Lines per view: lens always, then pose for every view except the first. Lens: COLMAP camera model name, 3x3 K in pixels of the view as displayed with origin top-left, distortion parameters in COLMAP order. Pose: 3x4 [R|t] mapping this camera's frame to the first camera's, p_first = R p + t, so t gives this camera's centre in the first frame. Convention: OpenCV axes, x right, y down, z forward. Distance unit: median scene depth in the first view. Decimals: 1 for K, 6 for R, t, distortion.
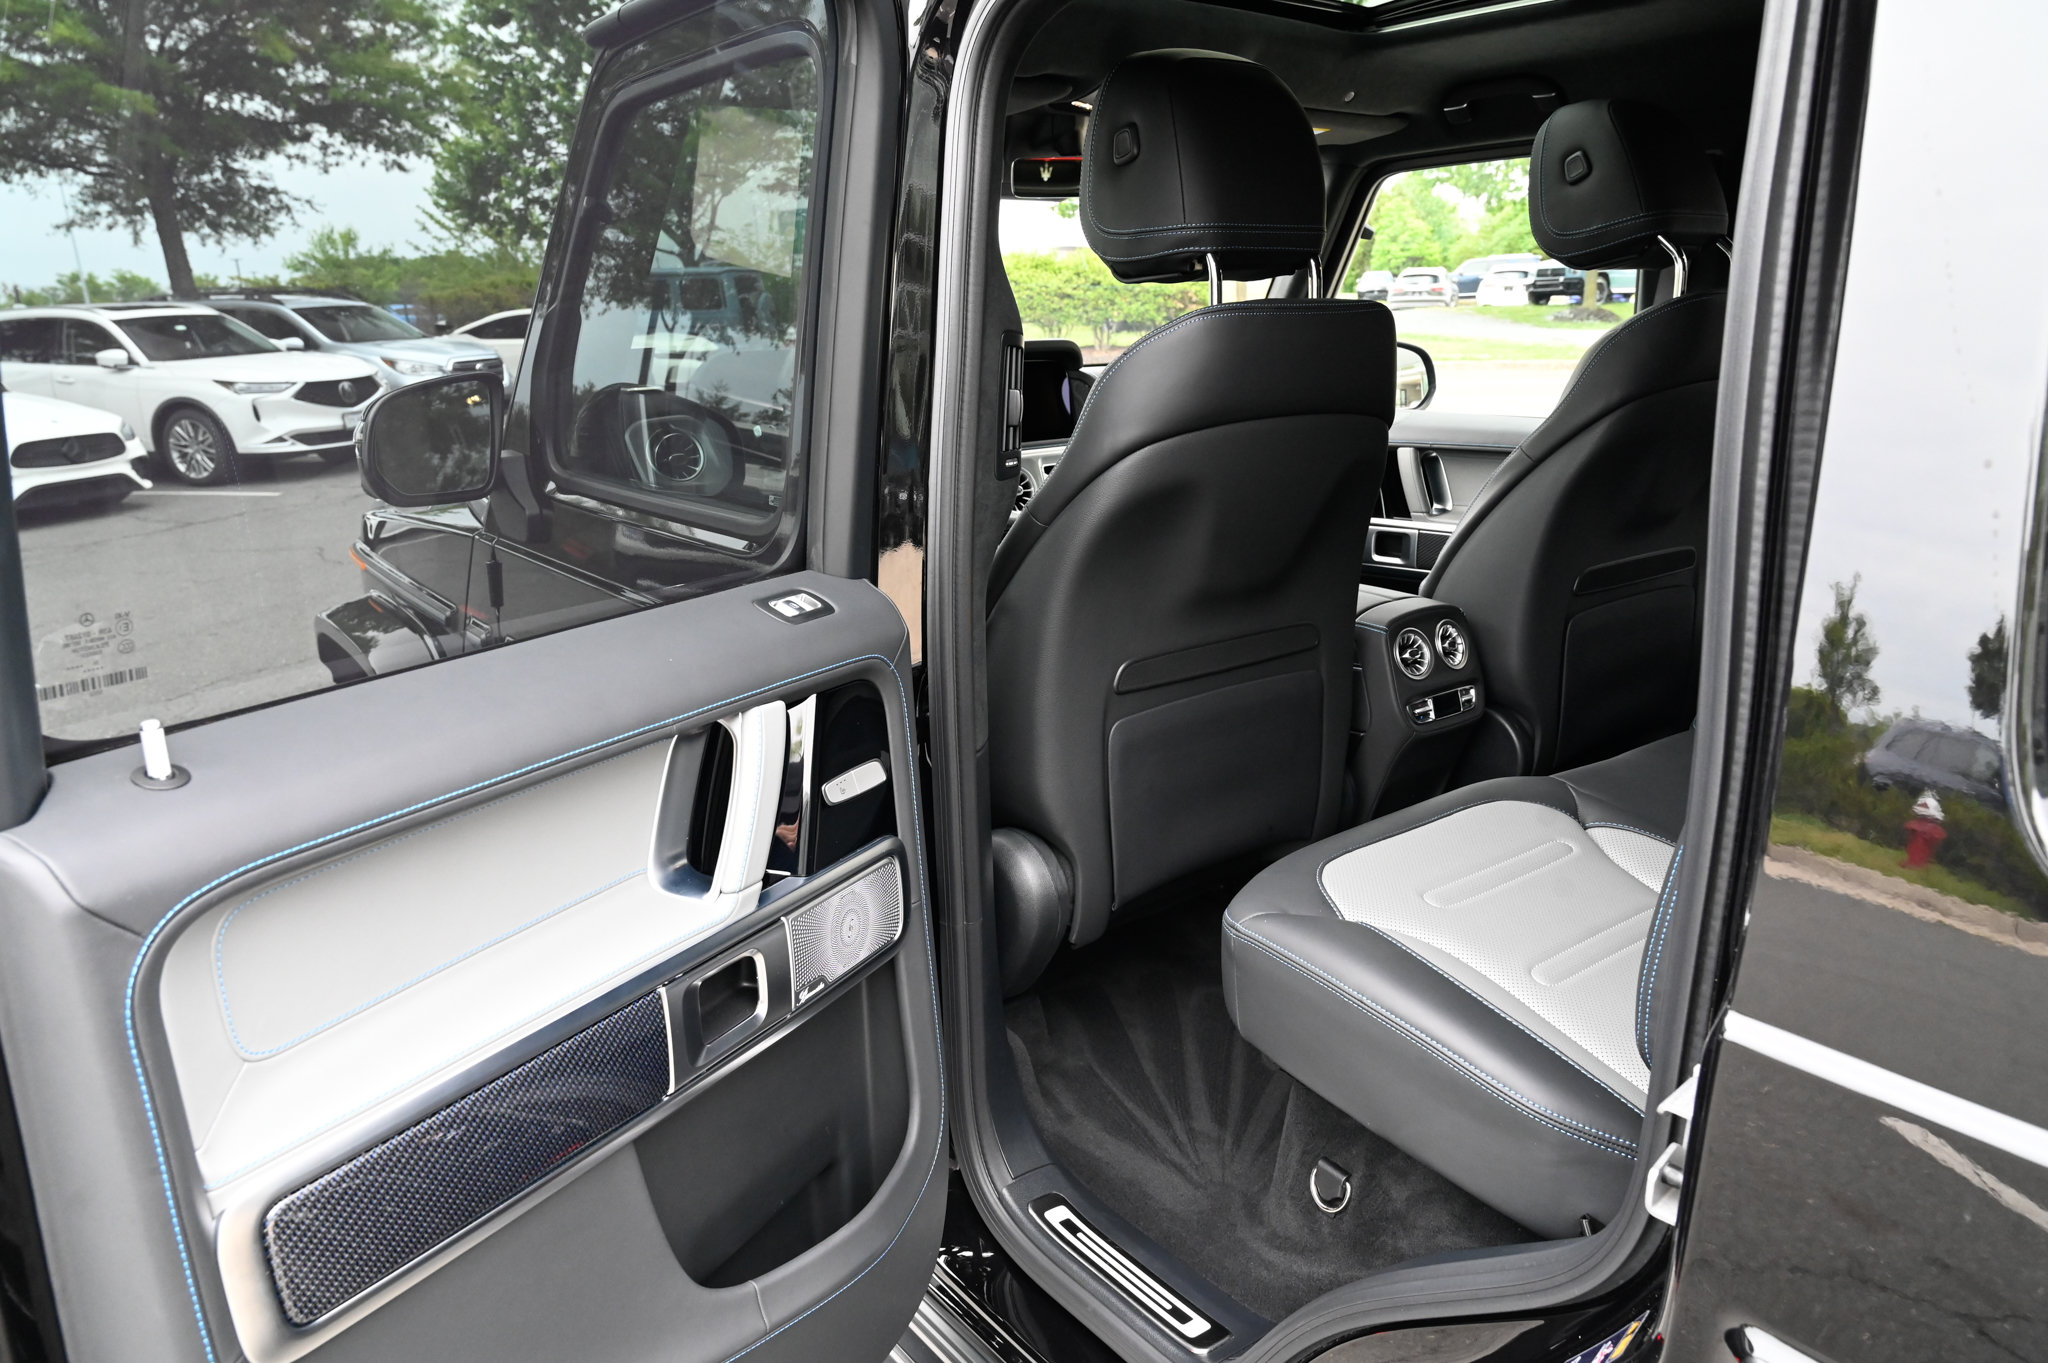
lens RADIAL K [[1372.8, 0, 1016.1], [0, 1372.8, 673.5], [0, 0, 1]] dist [-0.007909, -0.002080]
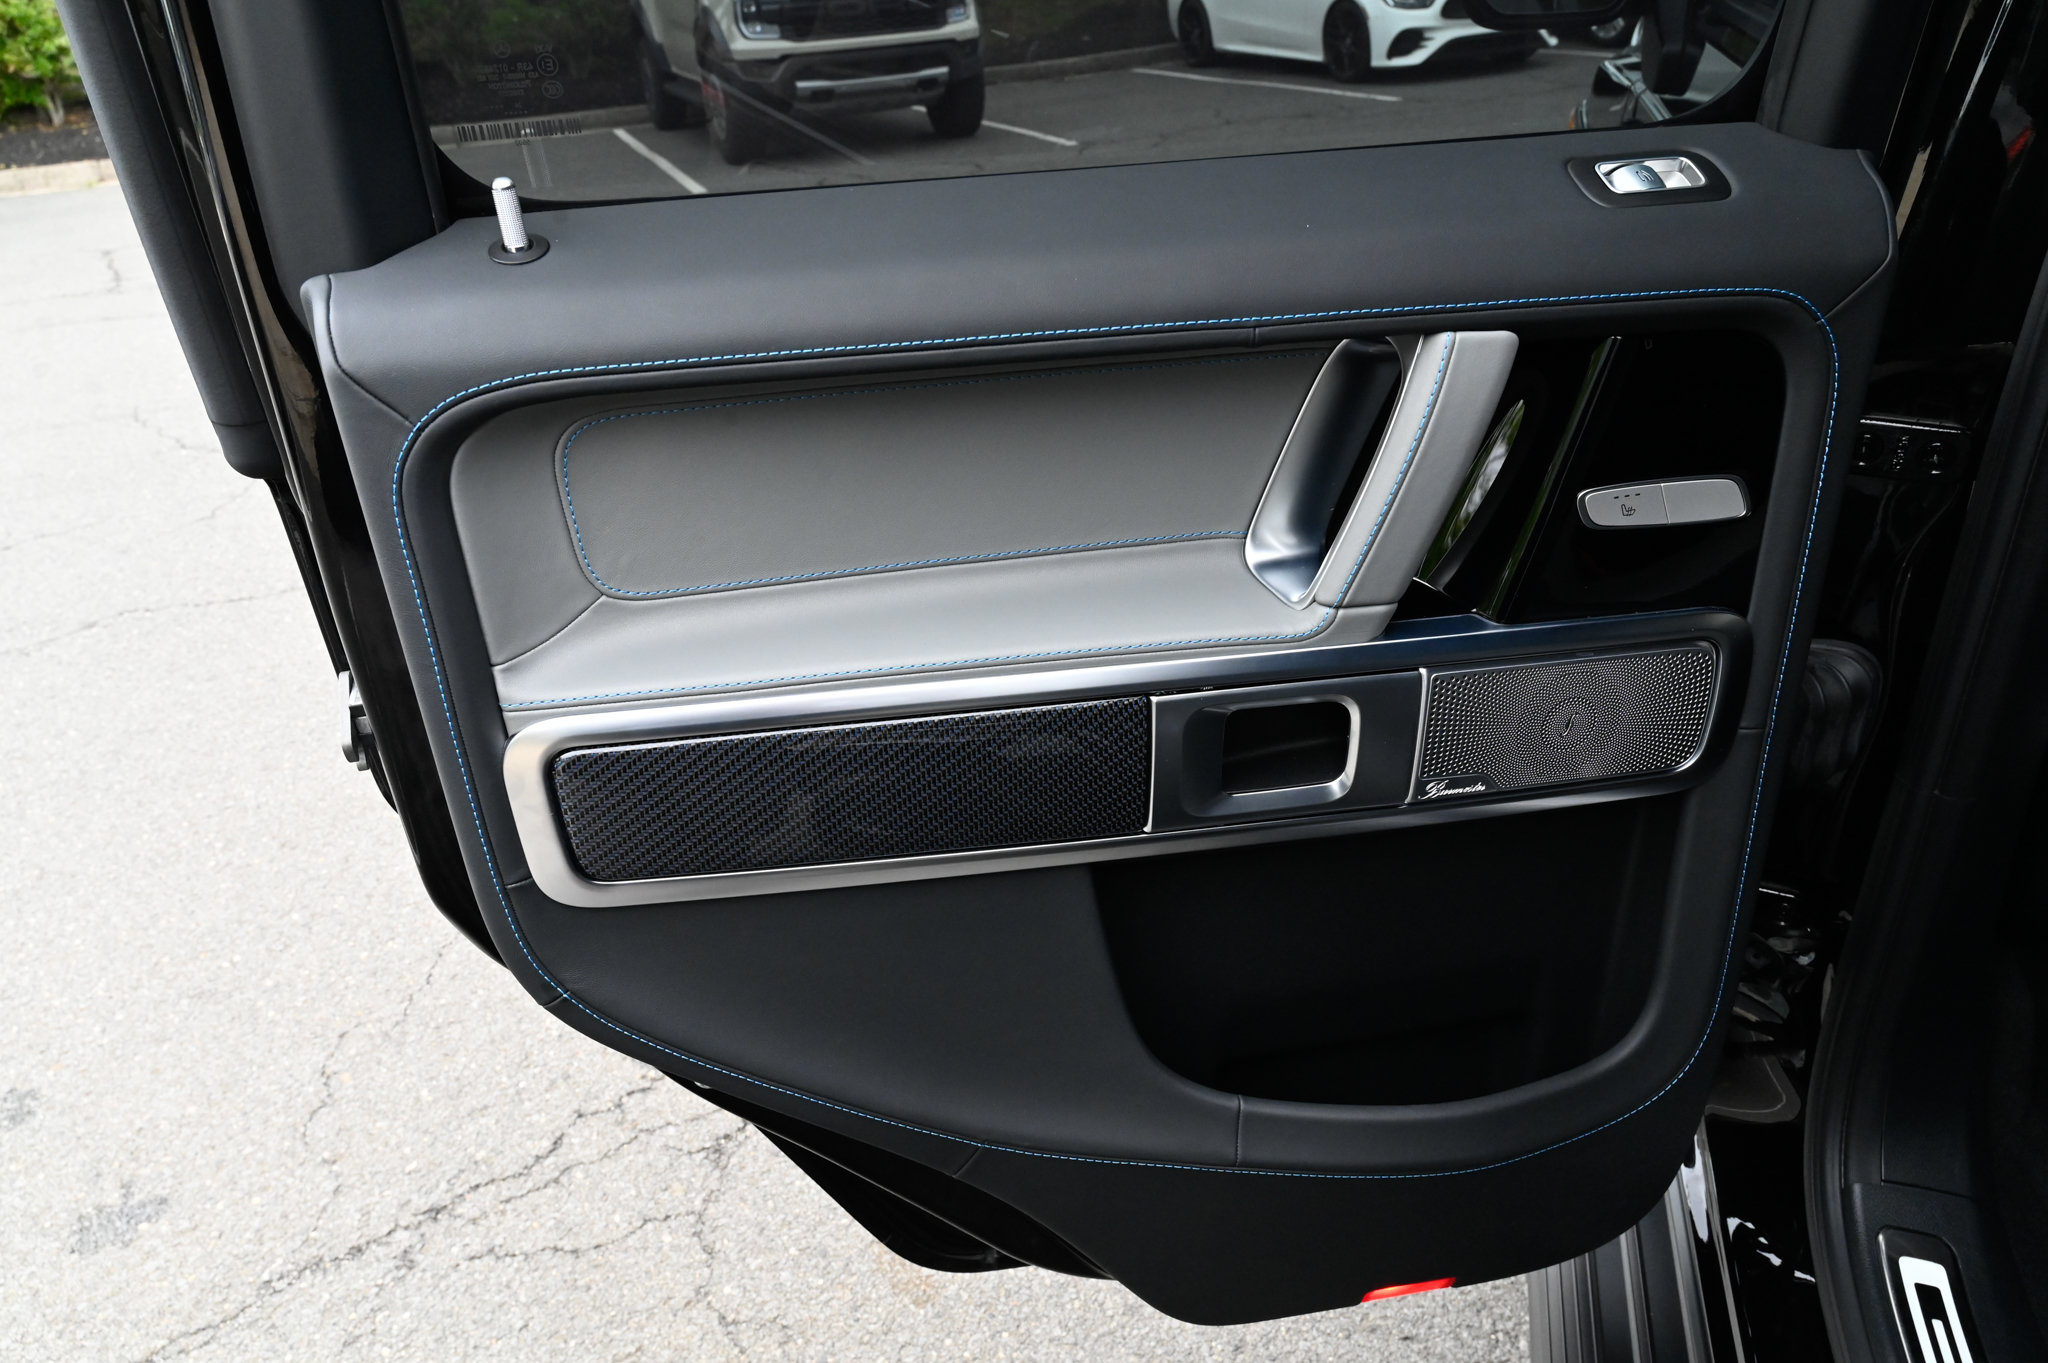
lens RADIAL K [[1372.8, 0, 1016.1], [0, 1372.8, 673.5], [0, 0, 1]] dist [-0.007909, -0.002080]
pose [[0.593925, 0.369670, -0.714561, 0.168932], [-0.153722, 0.923963, 0.350232, -0.017109], [0.789698, -0.098168, 0.605591, 0.421132]]
